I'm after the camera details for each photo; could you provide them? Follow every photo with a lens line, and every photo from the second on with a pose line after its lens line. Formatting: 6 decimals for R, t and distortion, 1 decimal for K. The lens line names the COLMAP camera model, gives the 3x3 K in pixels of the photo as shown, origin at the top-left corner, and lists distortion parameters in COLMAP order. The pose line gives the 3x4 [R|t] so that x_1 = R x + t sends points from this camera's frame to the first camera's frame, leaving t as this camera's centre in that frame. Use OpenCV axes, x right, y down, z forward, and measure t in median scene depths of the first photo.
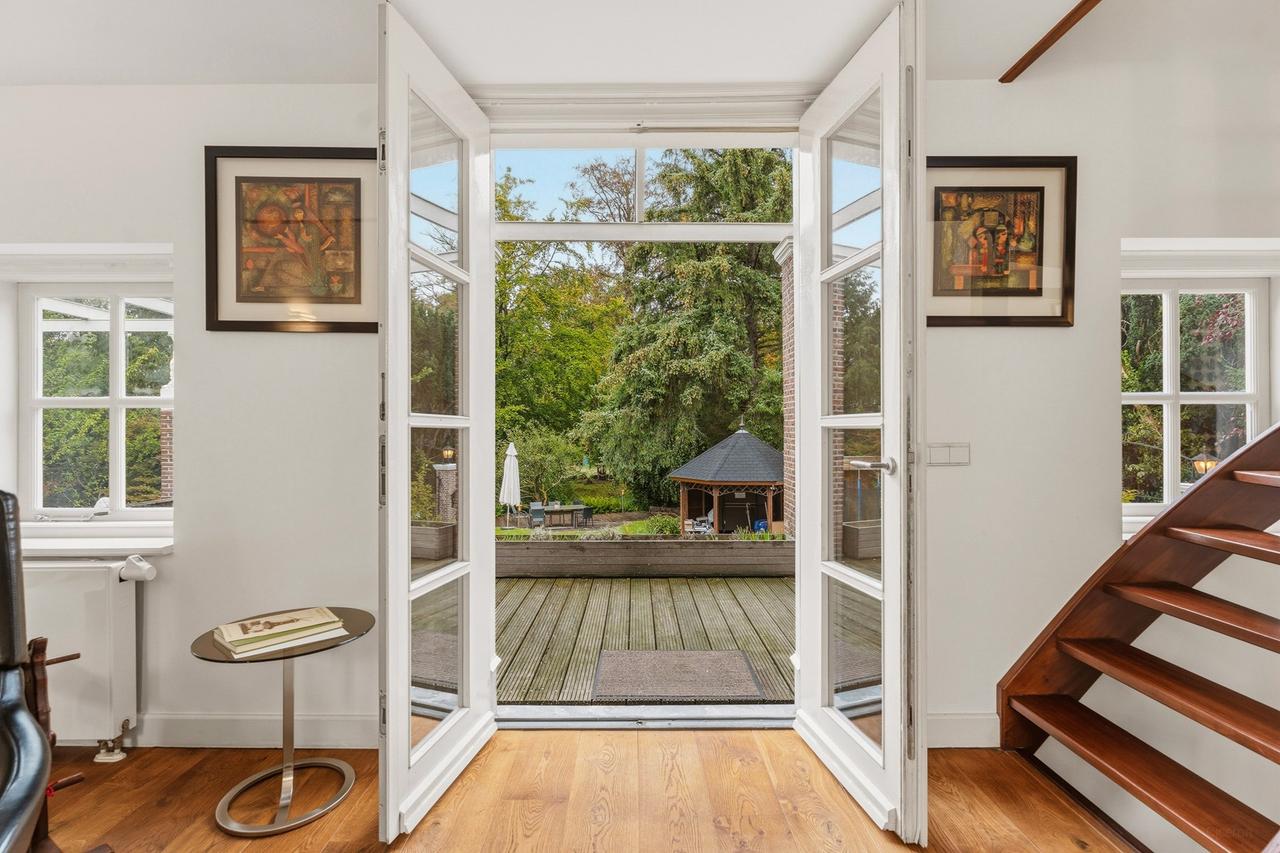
lens RADIAL K [[607.4, 0, 635.6], [0, 607.4, 425.3], [0, 0, 1]] dist [0.000051, -0.000236]
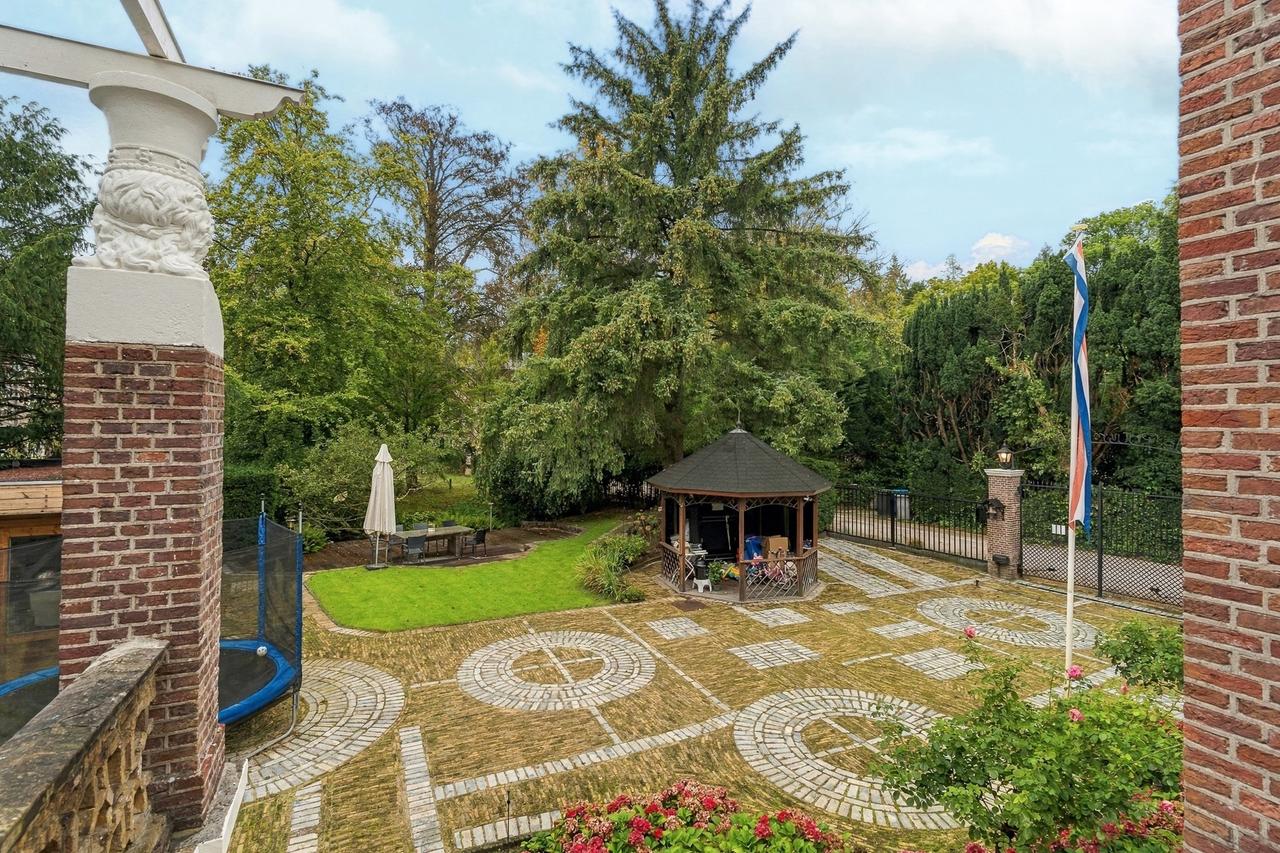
lens RADIAL K [[607.4, 0, 635.6], [0, 607.4, 425.3], [0, 0, 1]] dist [0.000051, -0.000236]
pose [[0.903929, 0.011985, 0.427515, -0.289196], [-0.012630, 0.999919, -0.001327, 0.004596], [-0.427496, -0.004200, 0.904007, 0.285725]]
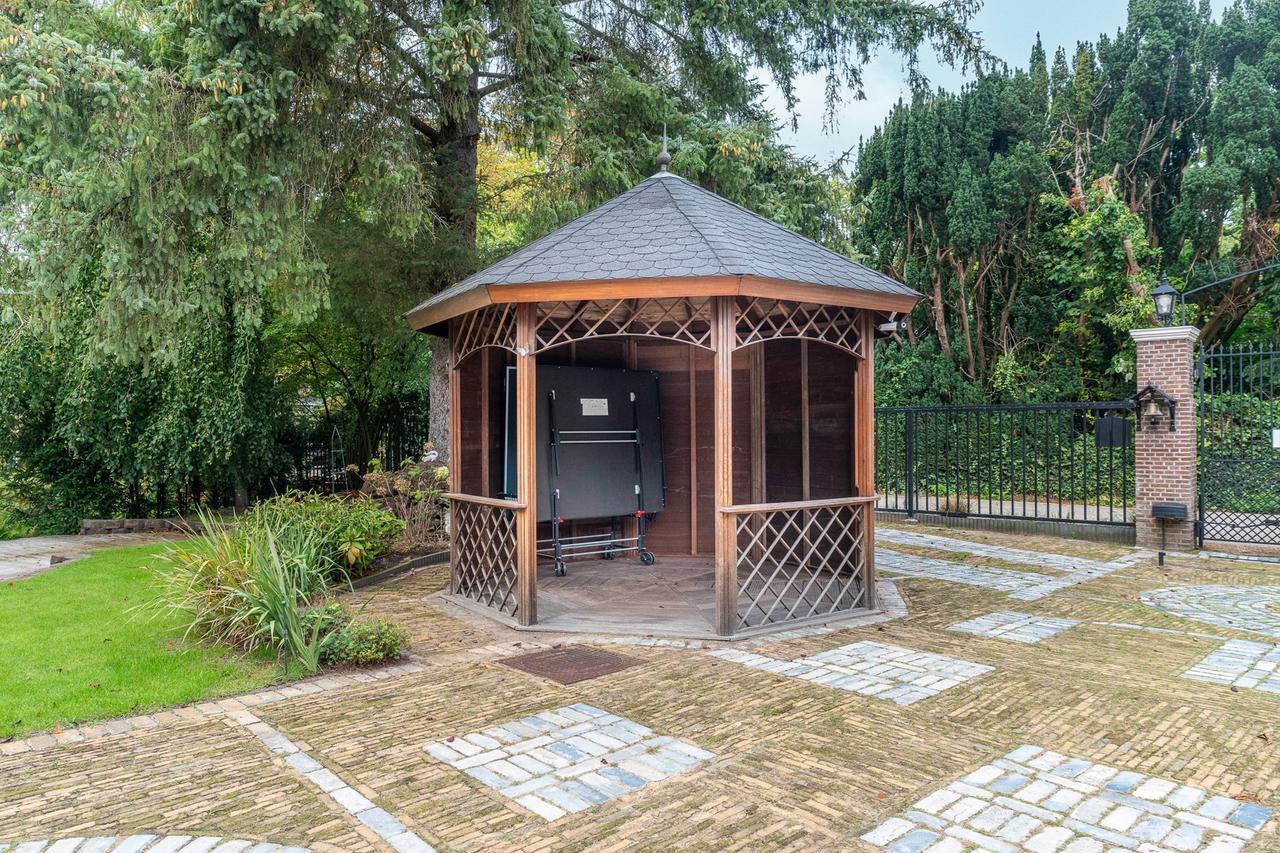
lens RADIAL K [[847.5, 0, 642.2], [0, 847.5, 444.2], [0, 0, 1]] dist [-0.028396, -0.000231]
pose [[0.722112, -0.003619, 0.691766, -0.116691], [-0.003865, 0.999950, 0.009266, 0.129219], [-0.691765, -0.009365, 0.722062, 0.655072]]
